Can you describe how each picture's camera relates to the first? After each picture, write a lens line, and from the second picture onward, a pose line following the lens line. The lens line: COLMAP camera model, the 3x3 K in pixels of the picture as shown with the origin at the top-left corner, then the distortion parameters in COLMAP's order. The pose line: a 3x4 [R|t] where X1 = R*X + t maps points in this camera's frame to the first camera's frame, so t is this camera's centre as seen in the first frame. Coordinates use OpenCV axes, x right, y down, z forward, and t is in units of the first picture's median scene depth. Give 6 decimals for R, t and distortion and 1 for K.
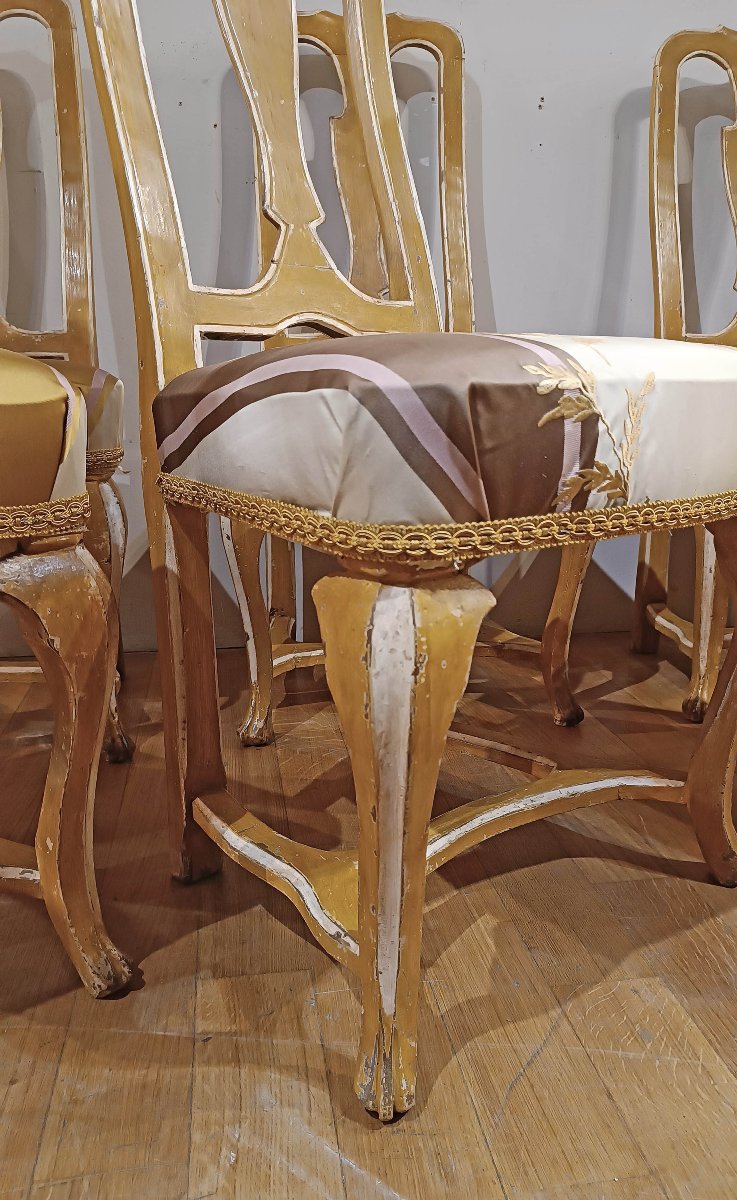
lens RADIAL K [[942.9, 0, 376.7], [0, 942.9, 667.3], [0, 0, 1]] dist [0.091596, -0.183571]
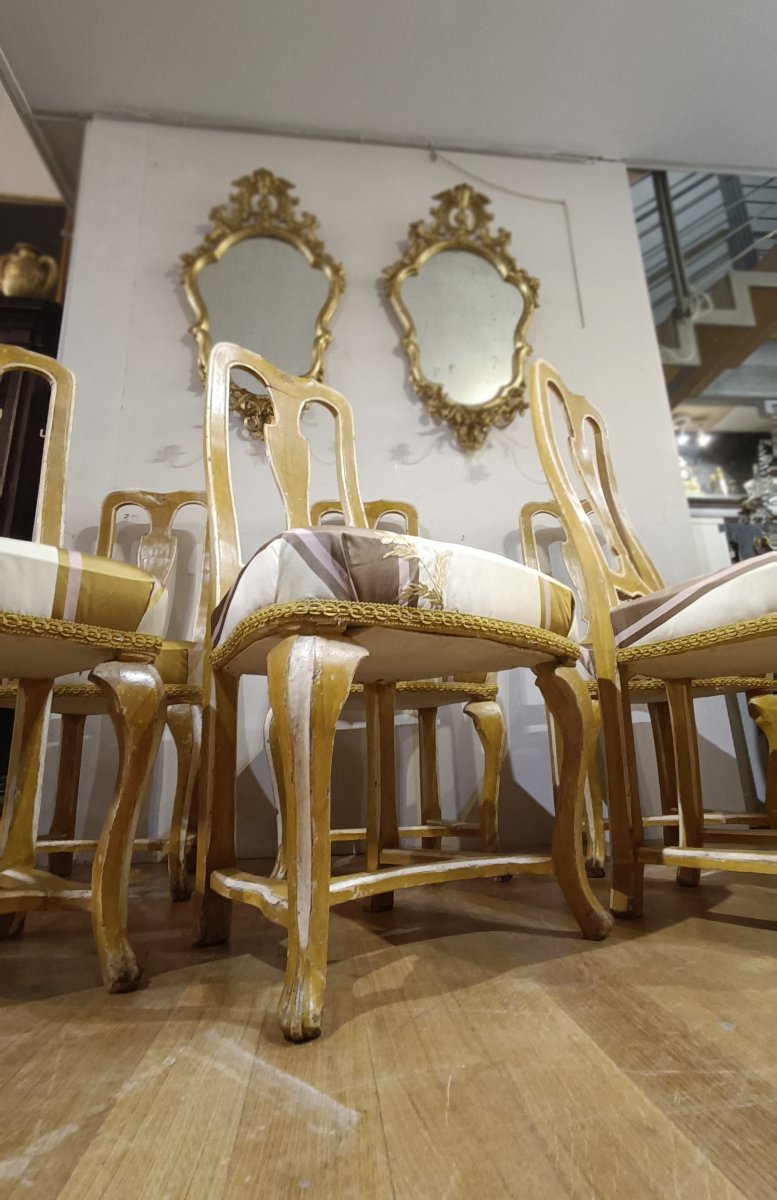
lens RADIAL K [[619.1, 0, 388.5], [0, 619.1, 600.0], [0, 0, 1]] dist [0.015223, 0.000449]
pose [[0.998804, -0.036714, -0.032291, 0.197726], [0.015710, 0.866377, -0.499144, 0.405409], [0.046302, 0.498039, 0.865917, -0.042547]]
